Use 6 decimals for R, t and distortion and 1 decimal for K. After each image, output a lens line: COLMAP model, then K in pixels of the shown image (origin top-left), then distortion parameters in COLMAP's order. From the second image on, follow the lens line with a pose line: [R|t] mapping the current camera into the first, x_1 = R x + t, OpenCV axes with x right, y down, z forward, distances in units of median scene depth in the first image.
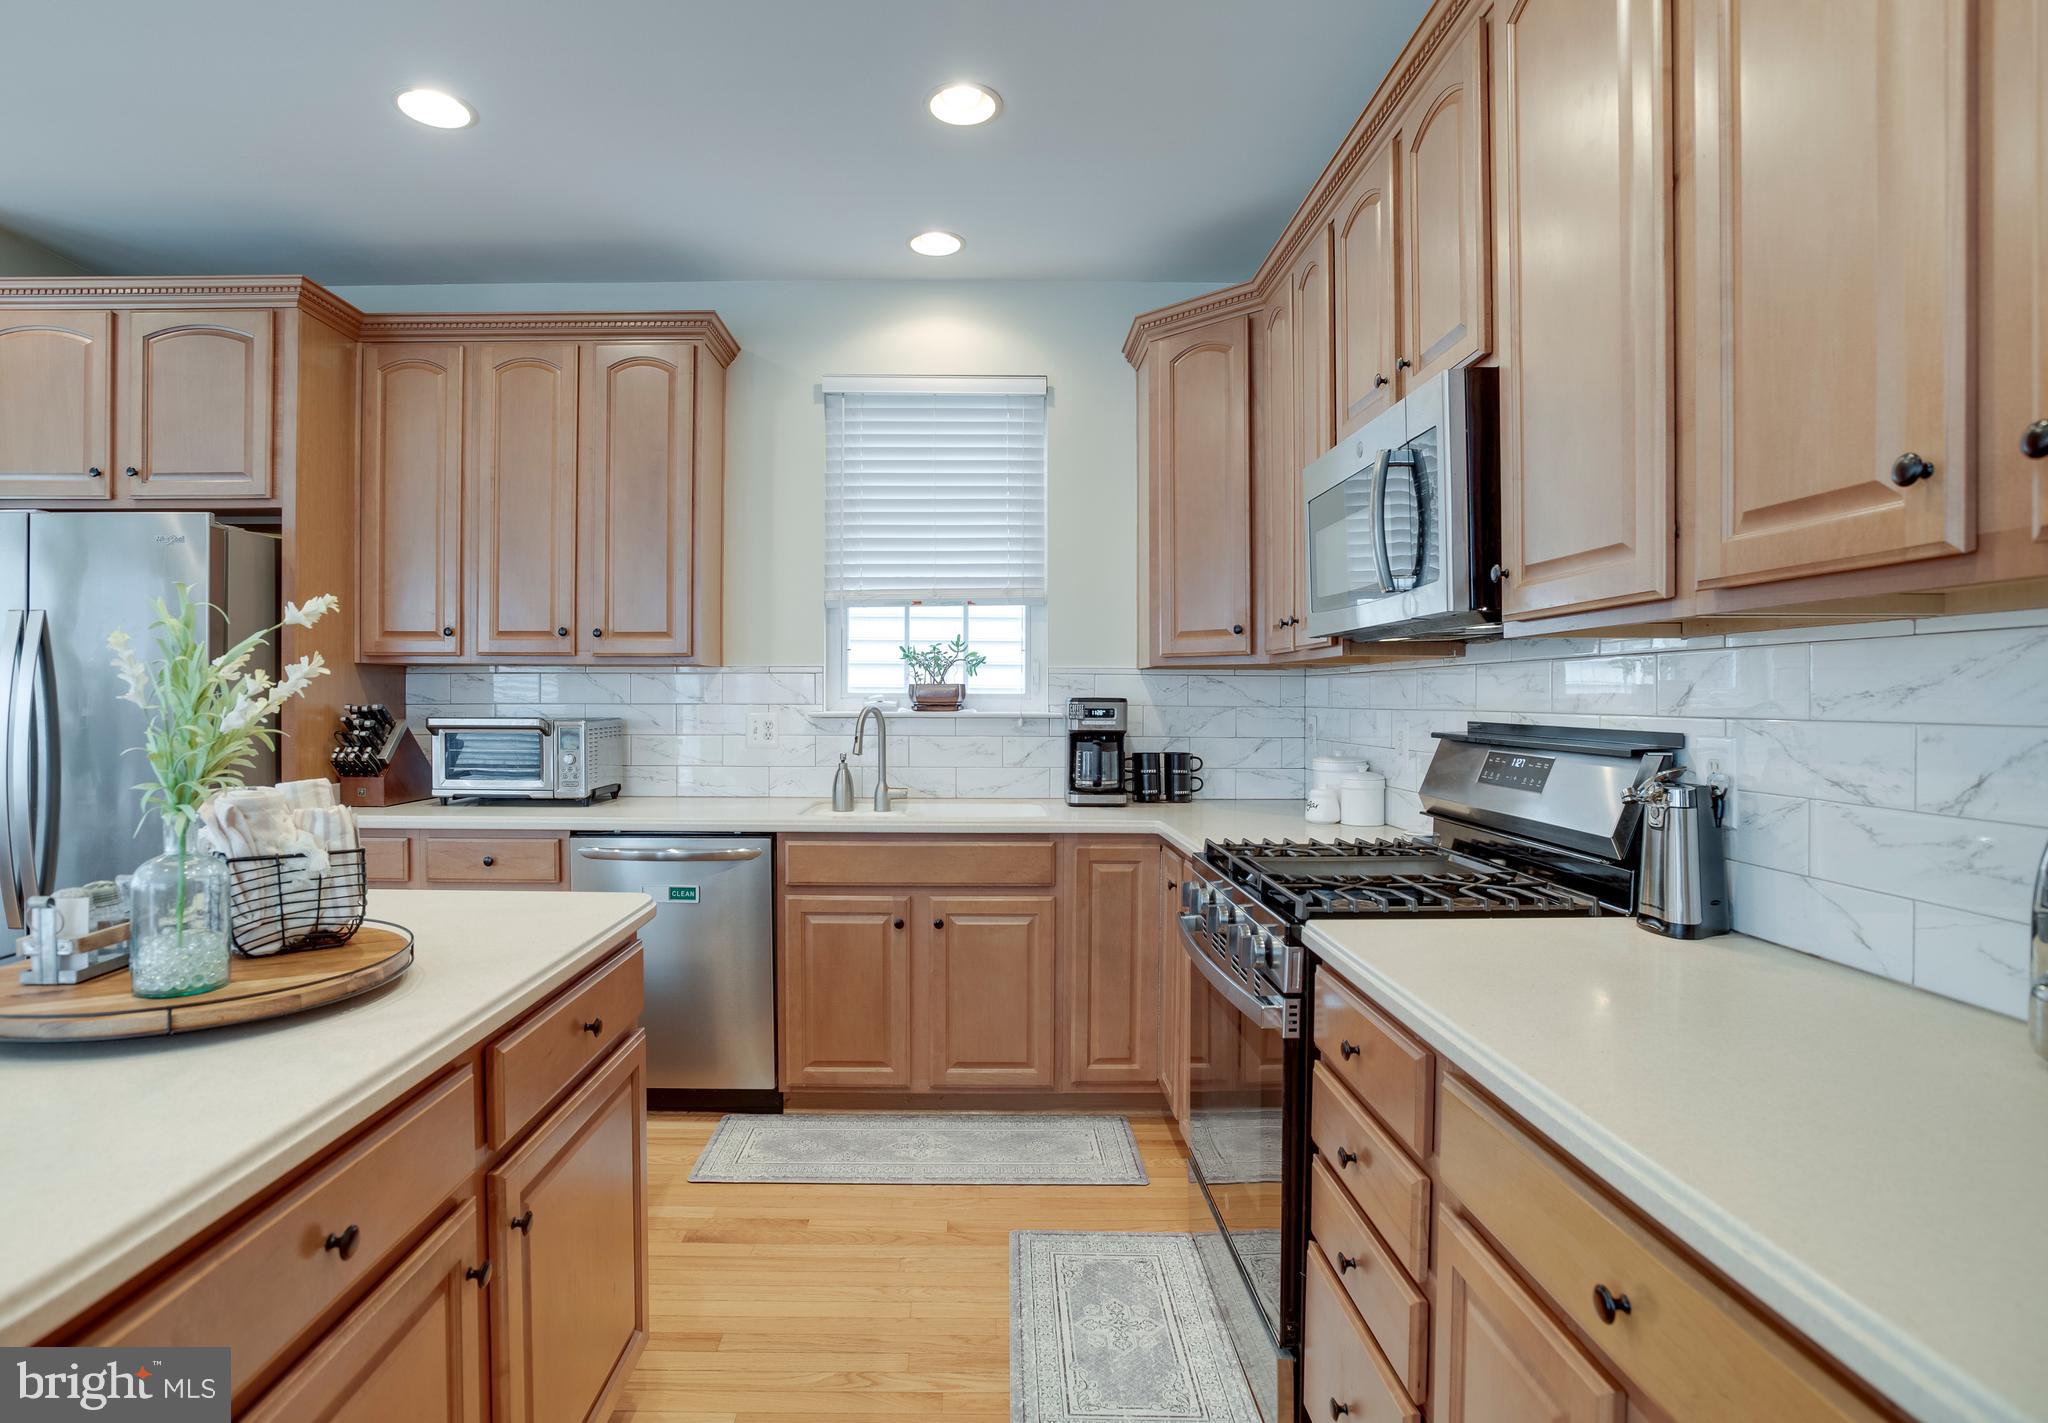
lens RADIAL K [[1033.0, 0, 975.0], [0, 1033.0, 710.8], [0, 0, 1]] dist [-0.063385, 0.028764]
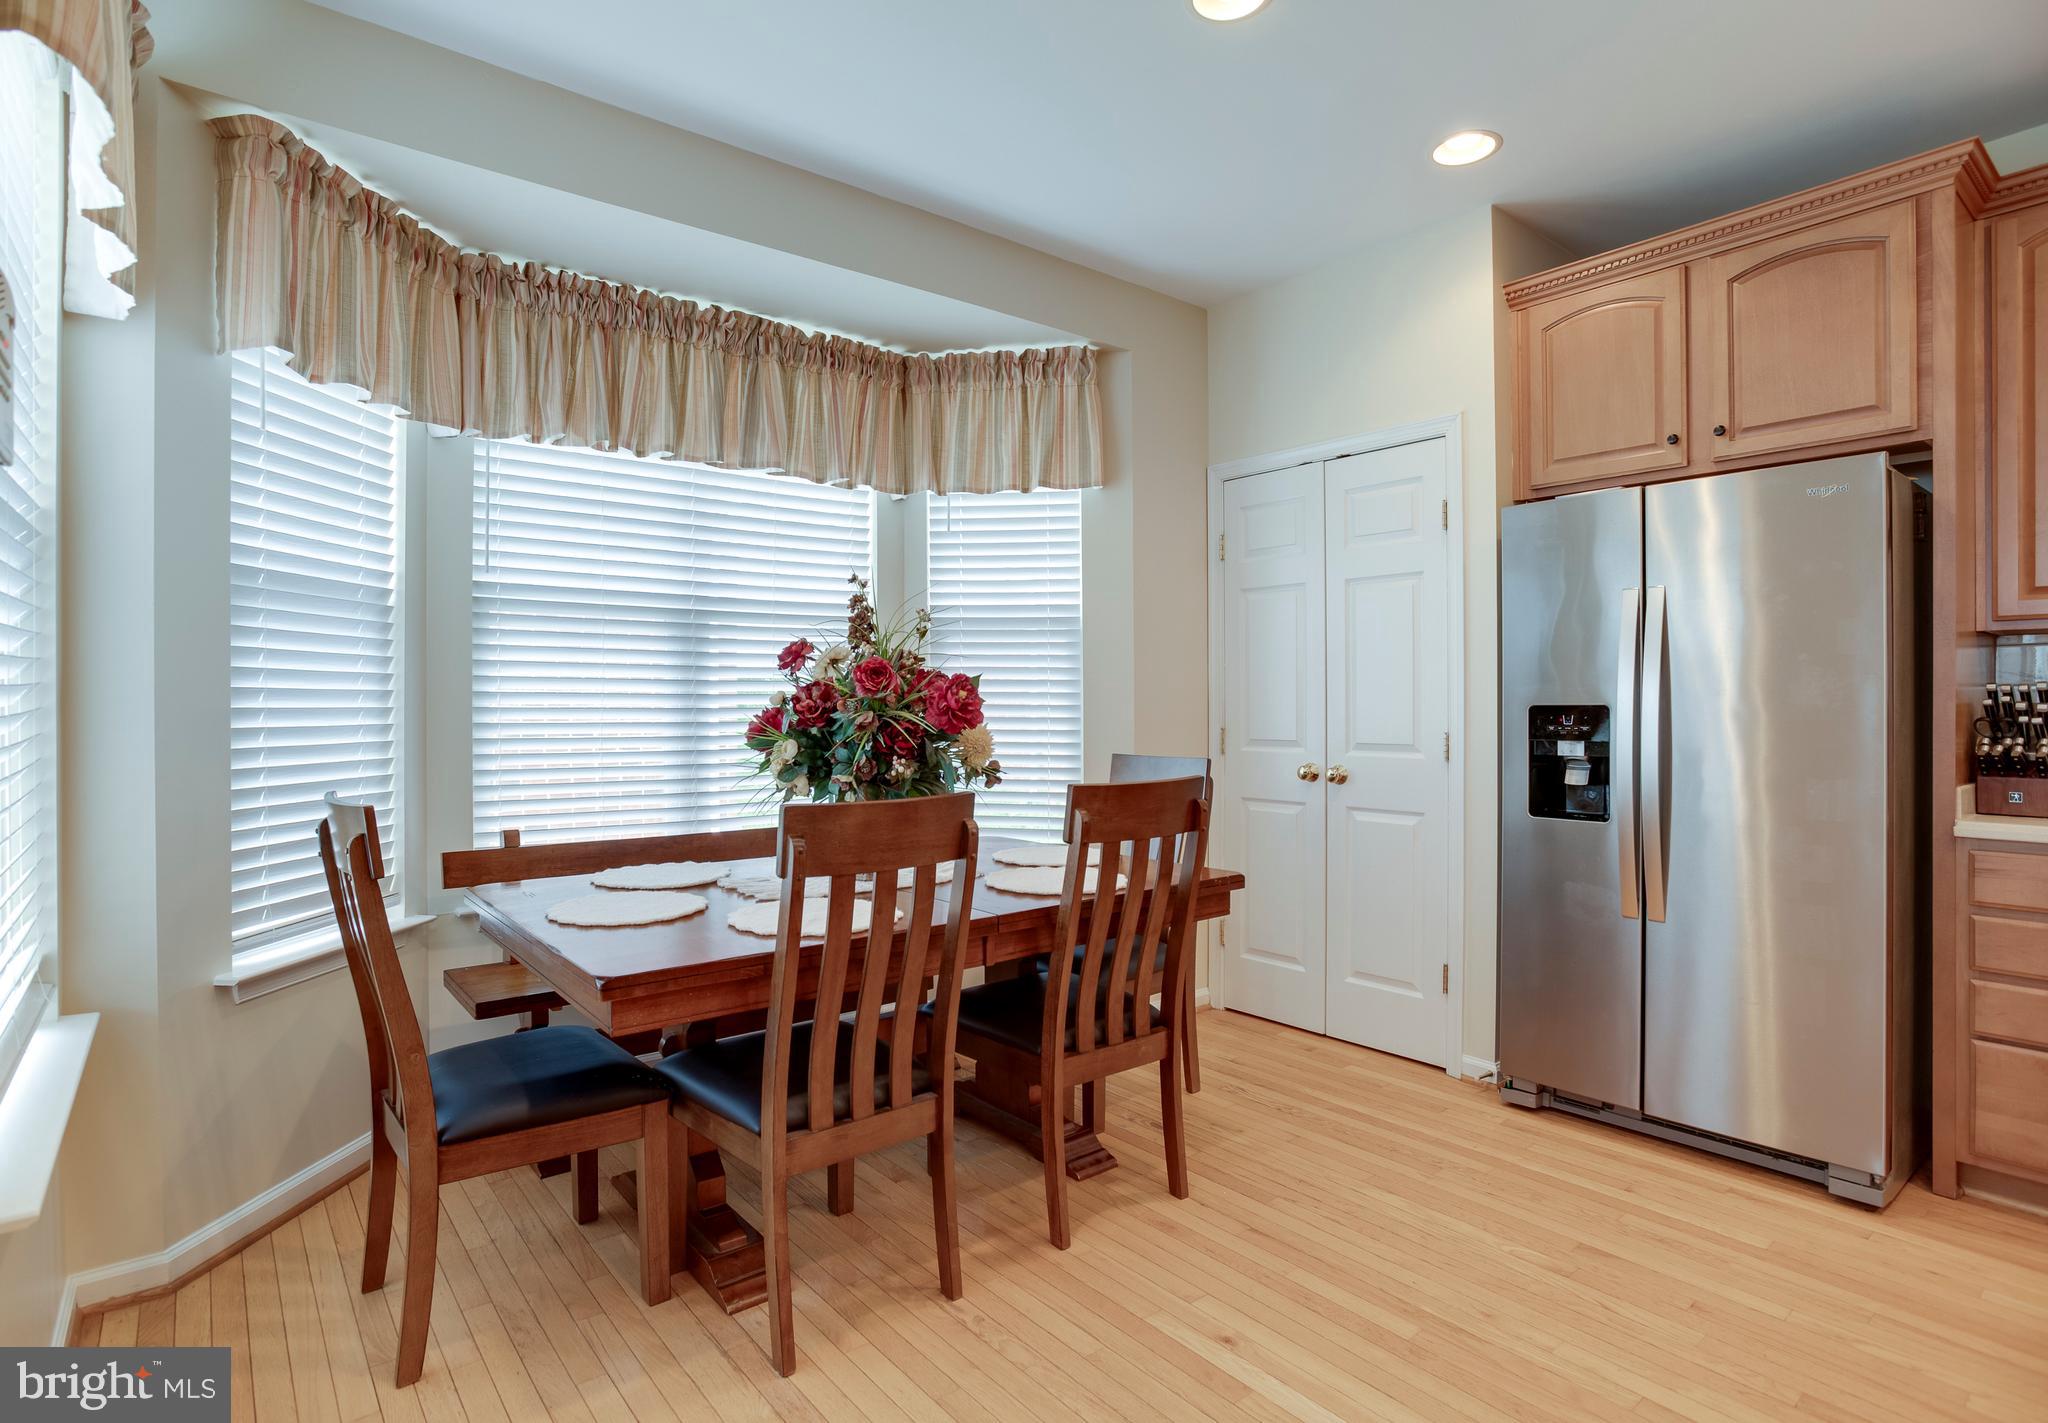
lens RADIAL K [[1043.8, 0, 984.1], [0, 1043.8, 703.6], [0, 0, 1]] dist [-0.063778, 0.026227]
pose [[0.615314, -0.003733, -0.788273, -0.477027], [-0.002325, 0.999976, -0.006551, 0.015759], [0.788279, 0.005864, 0.615290, -0.088745]]
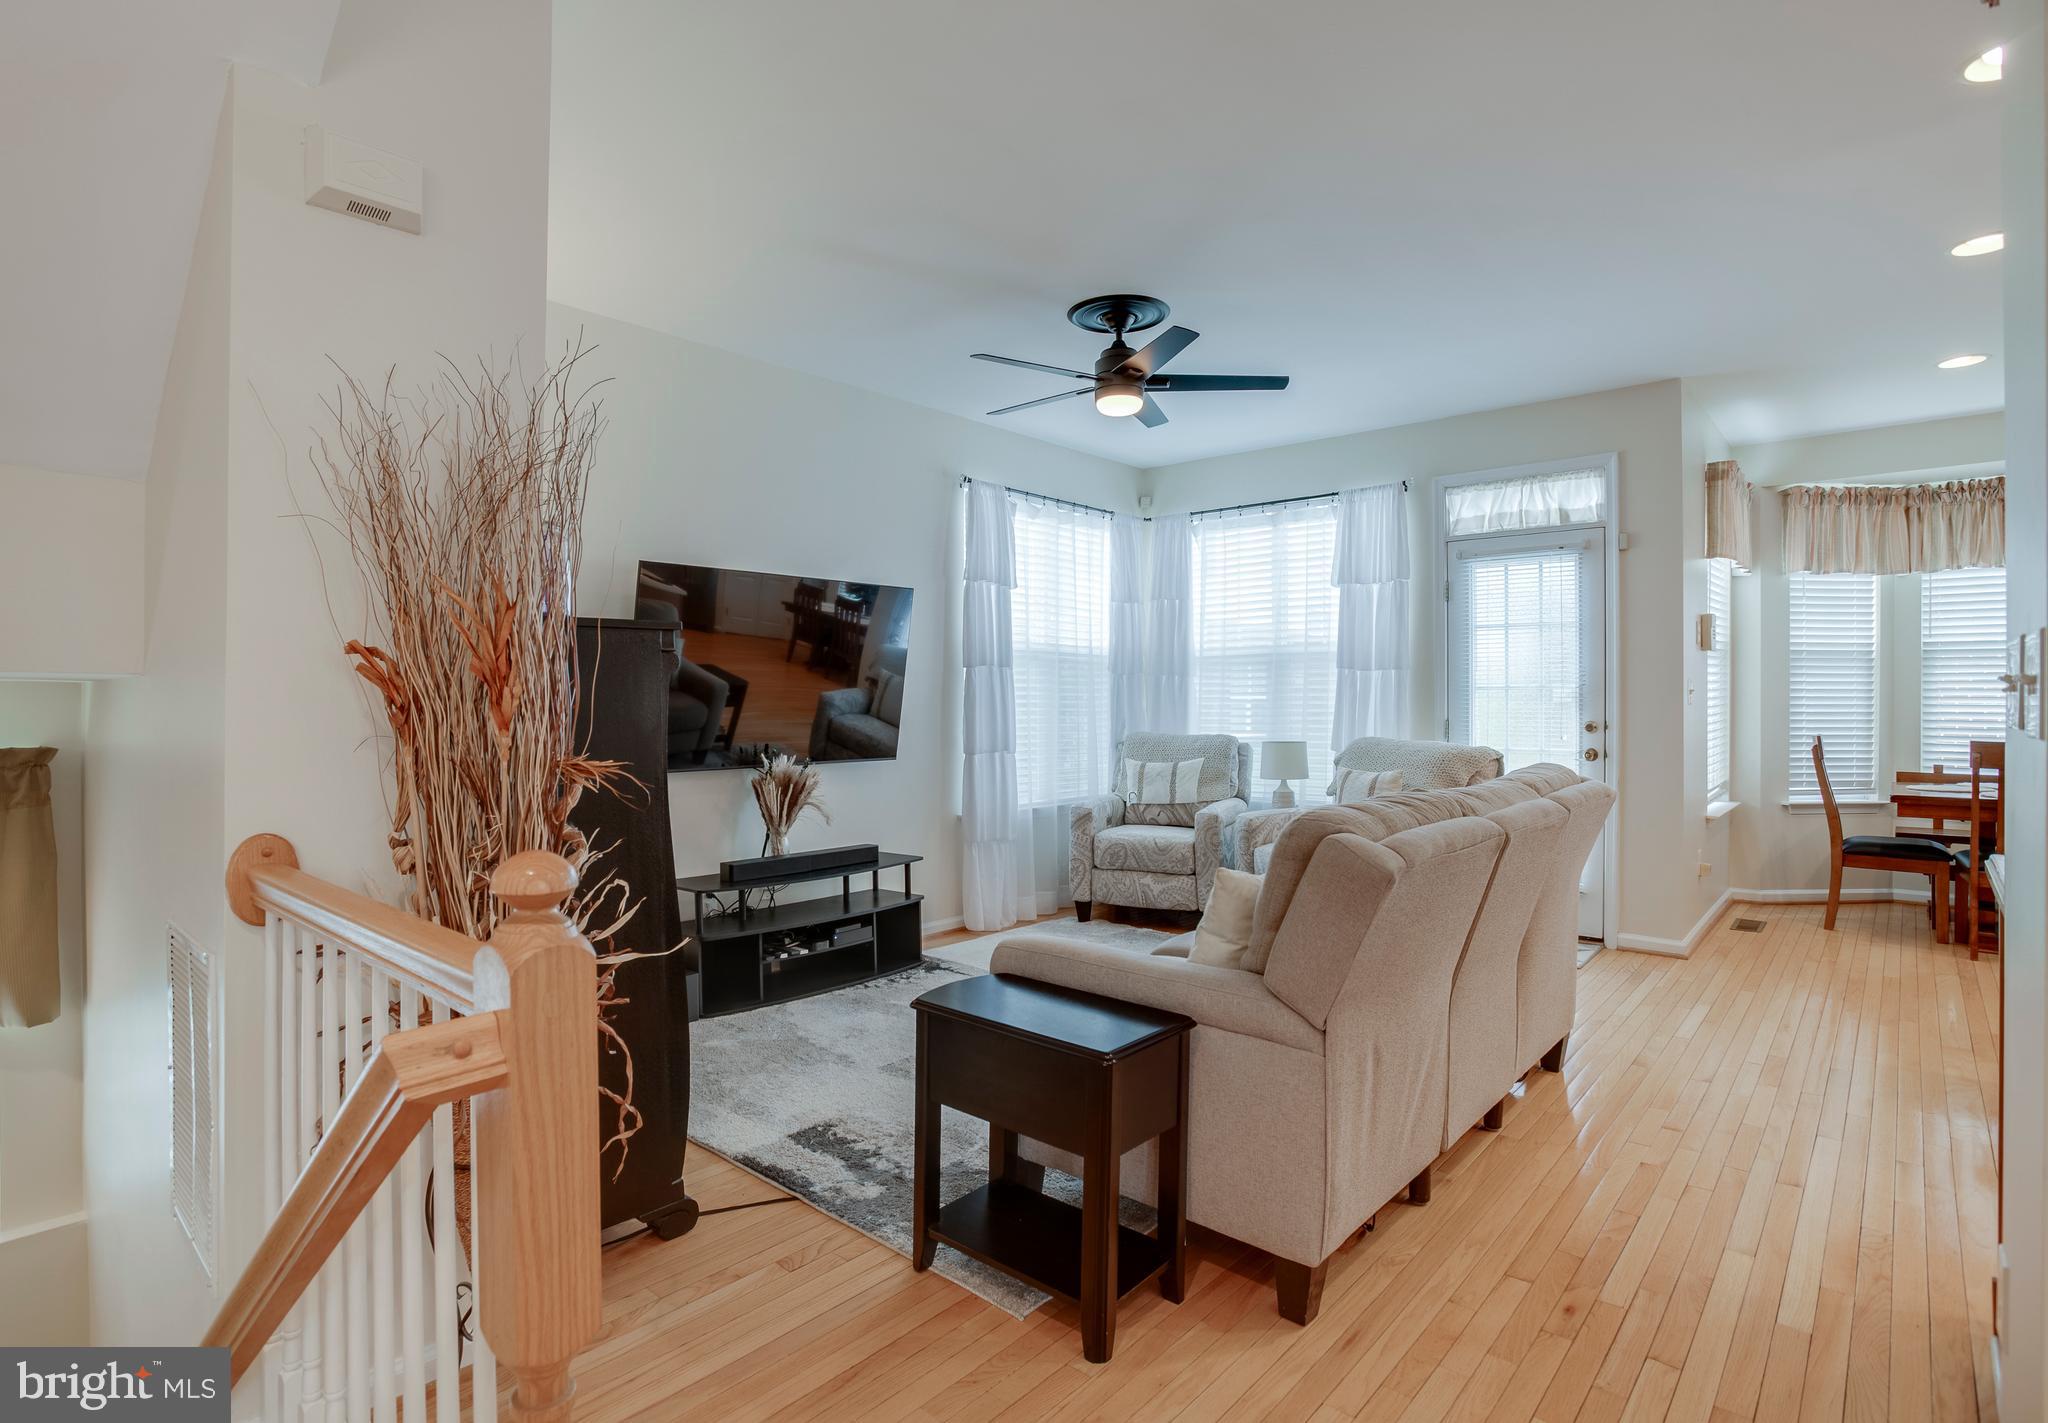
lens RADIAL K [[1044.3, 0, 986.5], [0, 1044.3, 706.8], [0, 0, 1]] dist [-0.063393, 0.027752]
pose [[-0.668181, -0.000306, -0.743998, 0.997280], [-0.009876, 0.999915, 0.008458, 0.019606], [0.743933, 0.012999, -0.668128, 0.074246]]
